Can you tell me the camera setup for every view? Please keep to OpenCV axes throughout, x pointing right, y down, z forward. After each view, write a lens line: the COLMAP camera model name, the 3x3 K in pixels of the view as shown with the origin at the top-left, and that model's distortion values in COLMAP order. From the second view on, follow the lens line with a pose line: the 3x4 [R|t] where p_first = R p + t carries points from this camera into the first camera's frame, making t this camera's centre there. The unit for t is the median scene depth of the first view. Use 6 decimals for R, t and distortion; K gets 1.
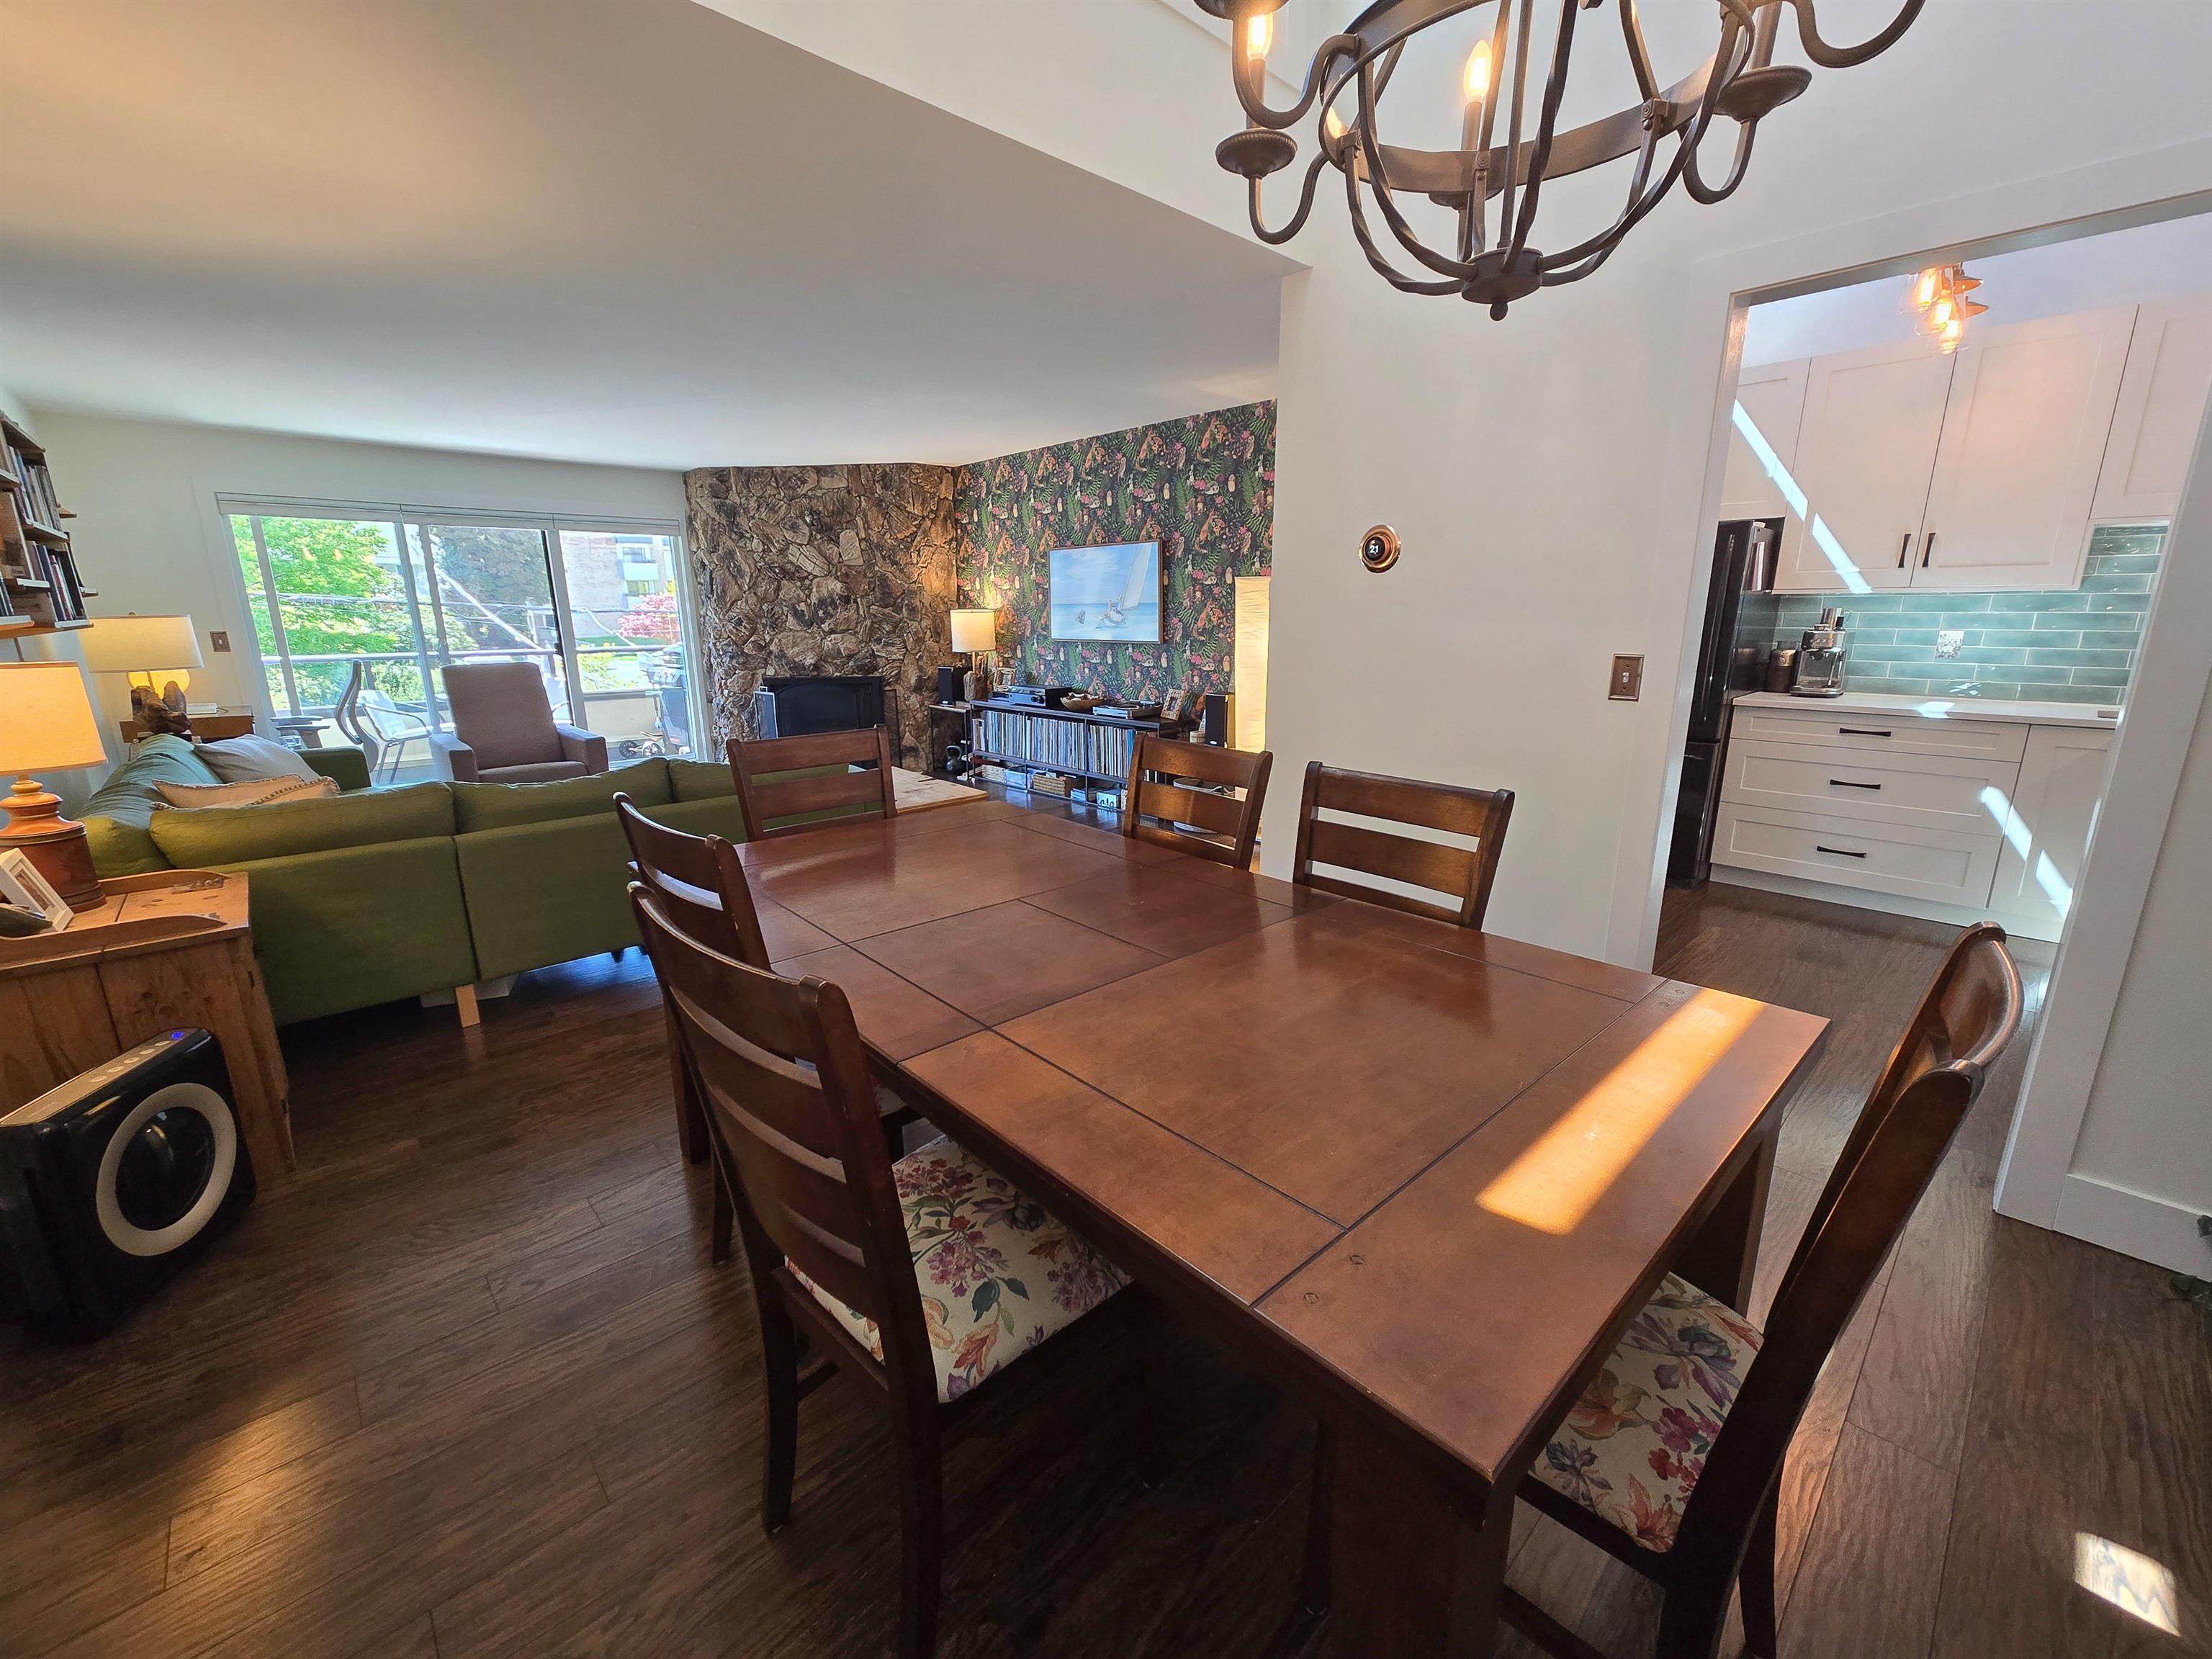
lens RADIAL K [[900.1, 0, 1103.6], [0, 900.1, 829.6], [0, 0, 1]] dist [0.000802, 0.000633]
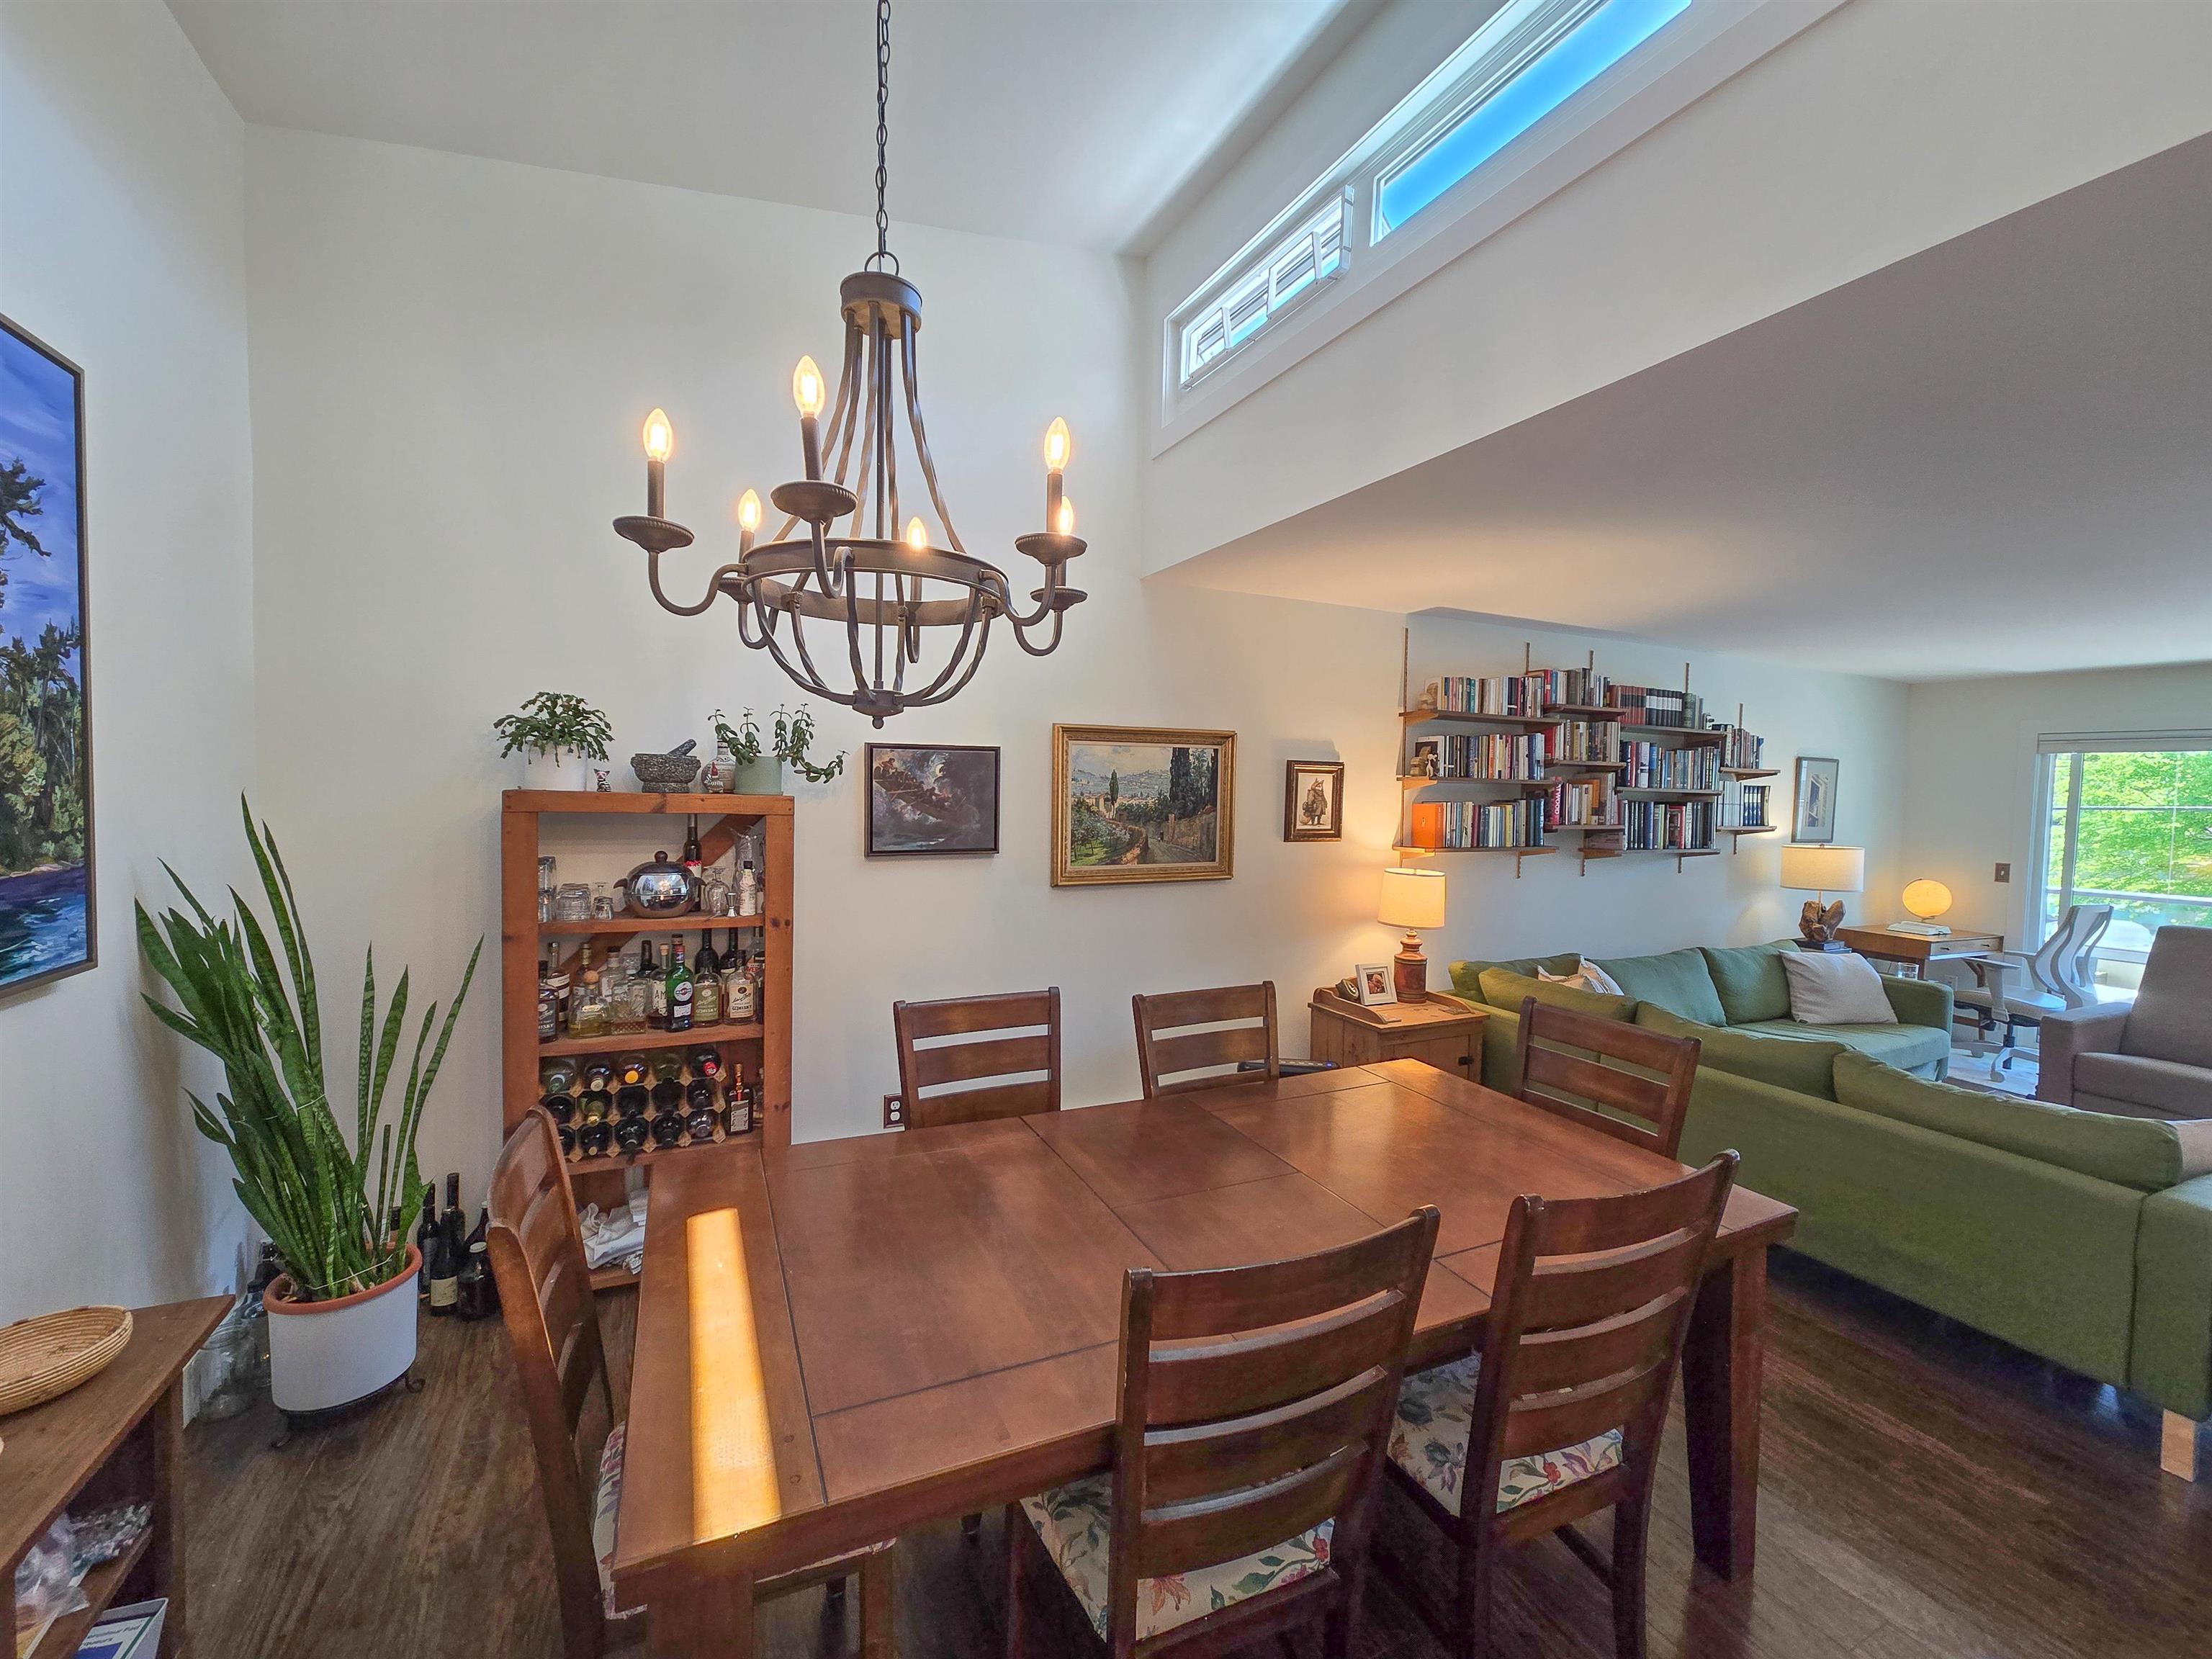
lens RADIAL K [[901.6, 0, 1106.0], [0, 901.6, 829.5], [0, 0, 1]] dist [0.000733, 0.000825]
pose [[-0.297292, 0.041249, -0.953895, 0.297423], [-0.248005, 0.961438, 0.118869, -0.117349], [0.922015, 0.271910, -0.275598, 0.308395]]
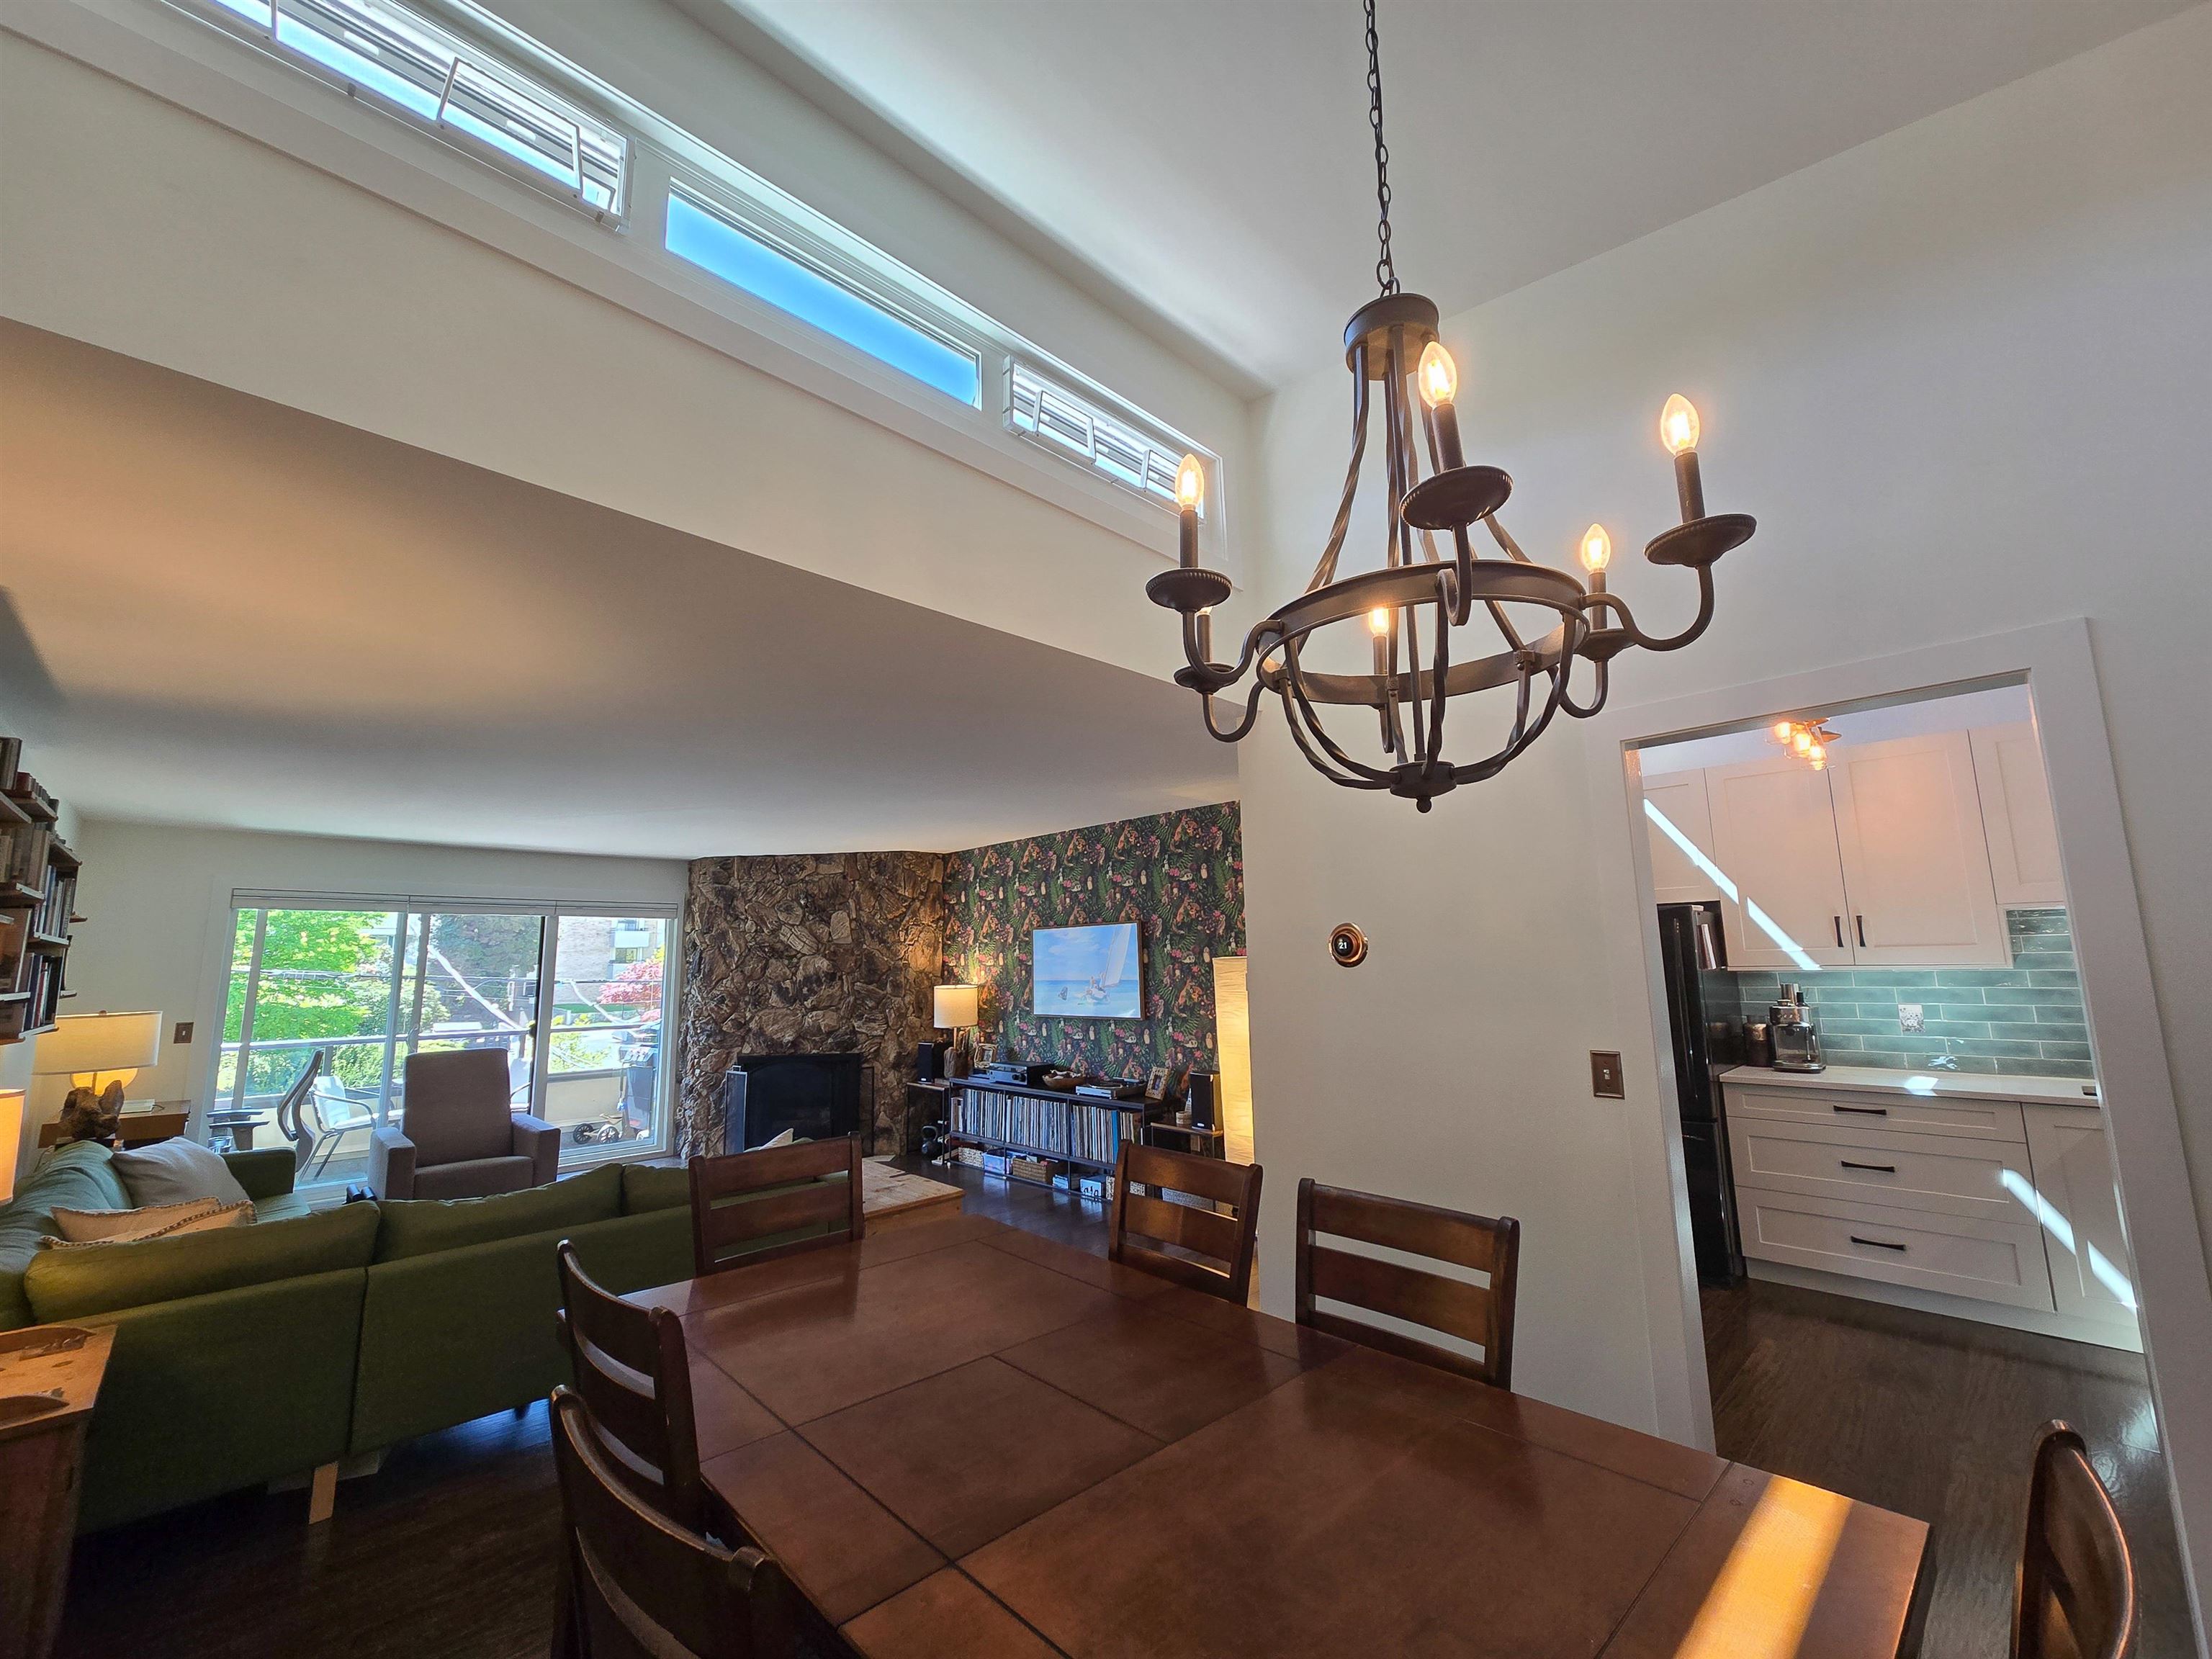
lens RADIAL K [[901.6, 0, 1106.0], [0, 901.6, 829.5], [0, 0, 1]] dist [0.000733, 0.000825]
pose [[0.999690, -0.008179, 0.023510, 0.000491], [0.016534, 0.924213, -0.381519, -0.019732], [-0.018608, 0.381789, 0.924062, -0.009001]]
